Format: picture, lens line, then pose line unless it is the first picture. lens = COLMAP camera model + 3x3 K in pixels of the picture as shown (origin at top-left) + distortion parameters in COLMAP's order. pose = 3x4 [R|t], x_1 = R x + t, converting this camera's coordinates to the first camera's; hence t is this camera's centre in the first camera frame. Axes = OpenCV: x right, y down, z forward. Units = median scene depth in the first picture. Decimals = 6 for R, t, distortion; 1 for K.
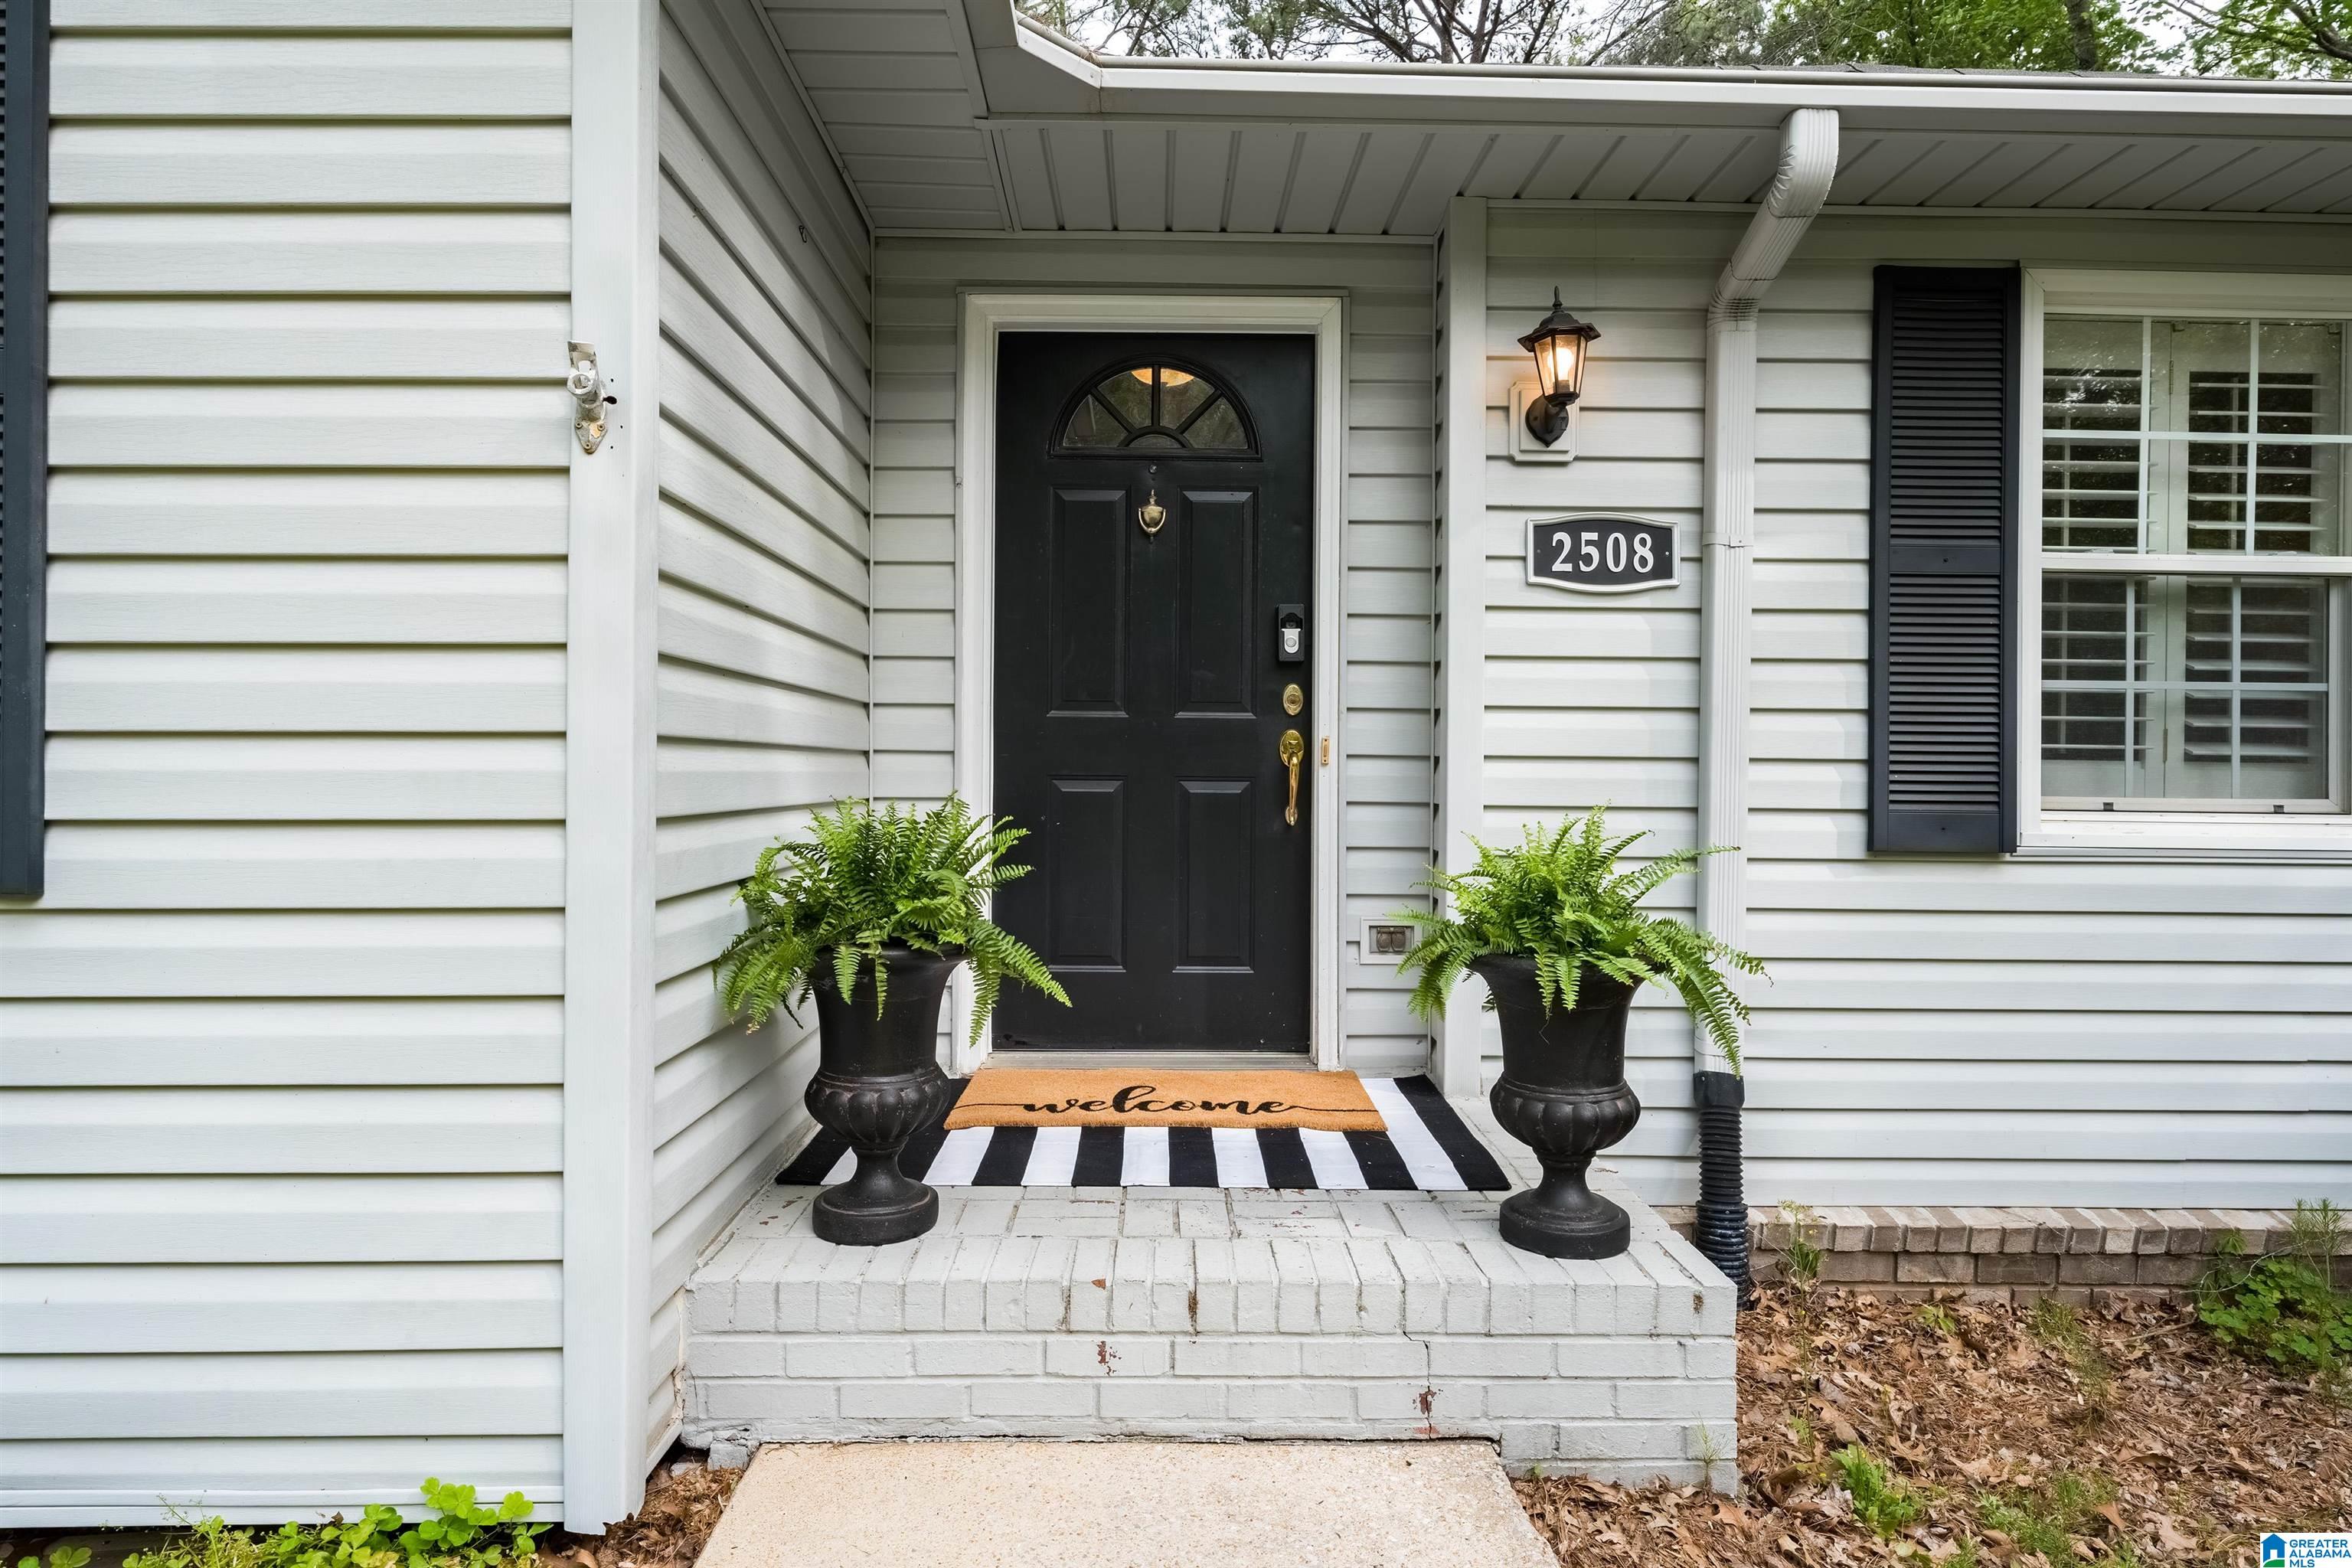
lens RADIAL K [[1357.9, 0, 1172.7], [0, 1357.9, 790.7], [0, 0, 1]] dist [0.005195, 0.000365]
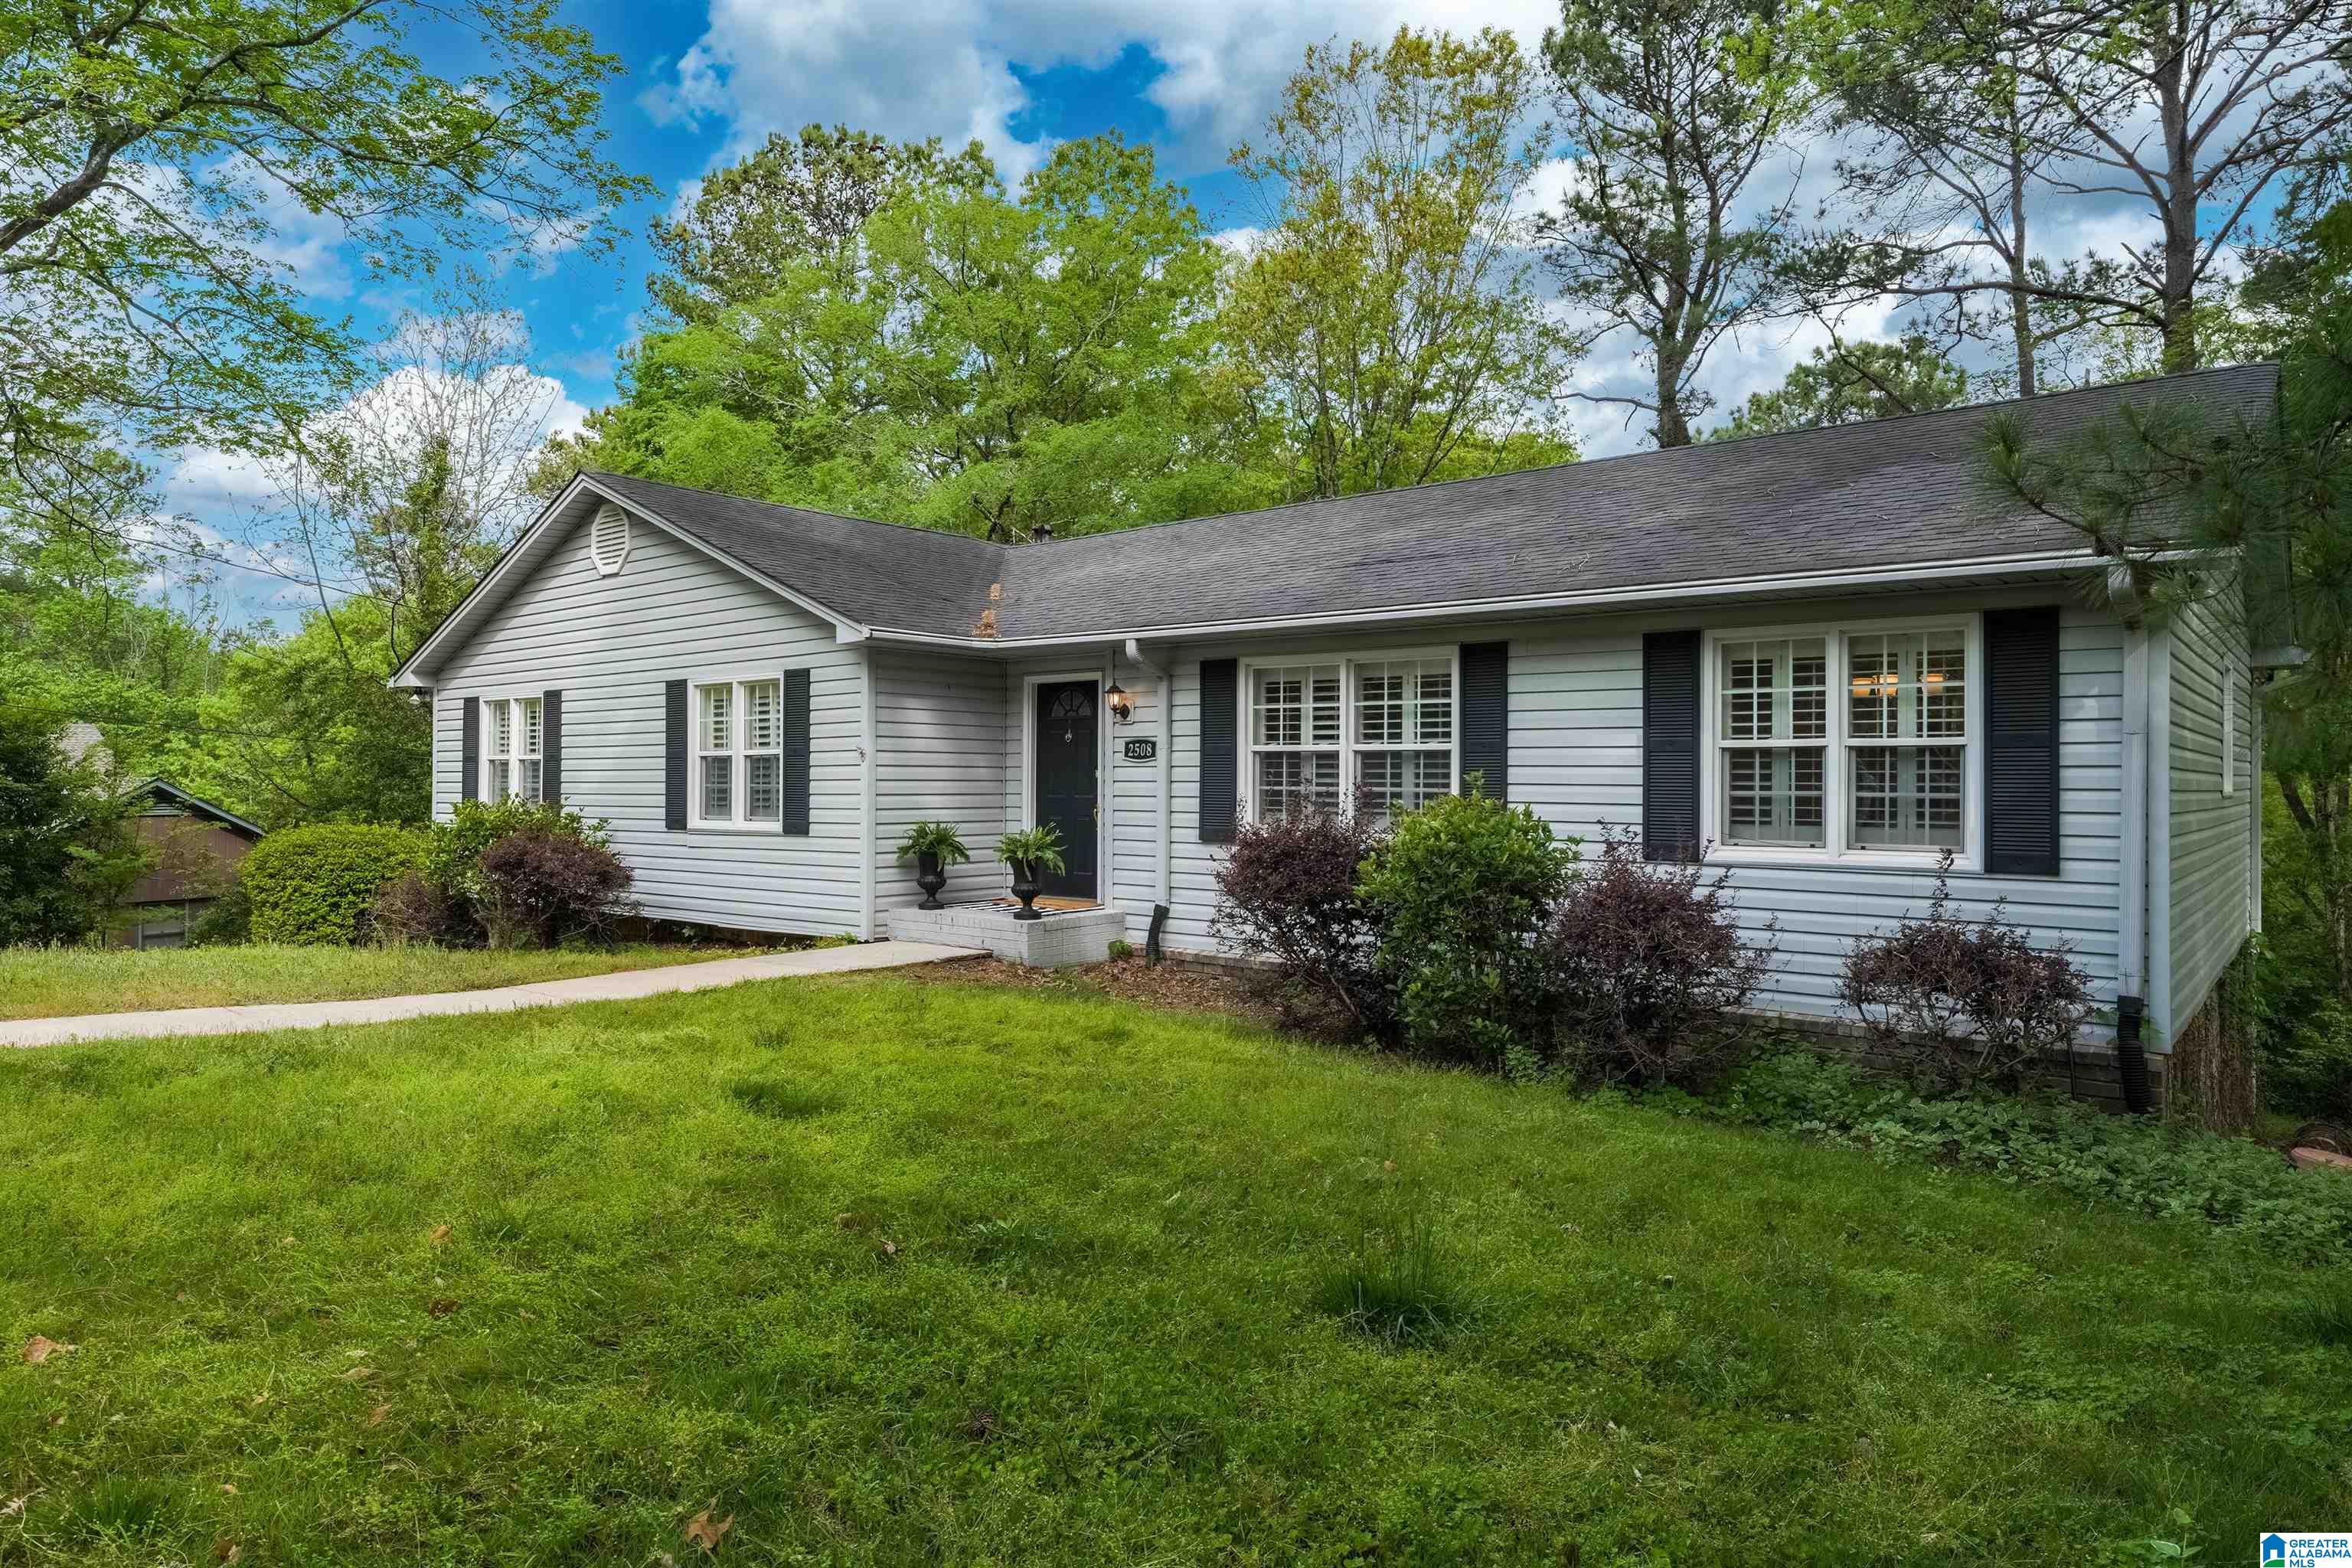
lens RADIAL K [[1458.4, 0, 1175.9], [0, 1458.4, 783.4], [0, 0, 1]] dist [0.001871, 0.000841]
pose [[0.769634, -0.006327, -0.638454, 2.689277], [-0.004205, 0.999879, -0.014978, -0.038709], [0.638471, 0.014213, 0.769514, -1.720041]]
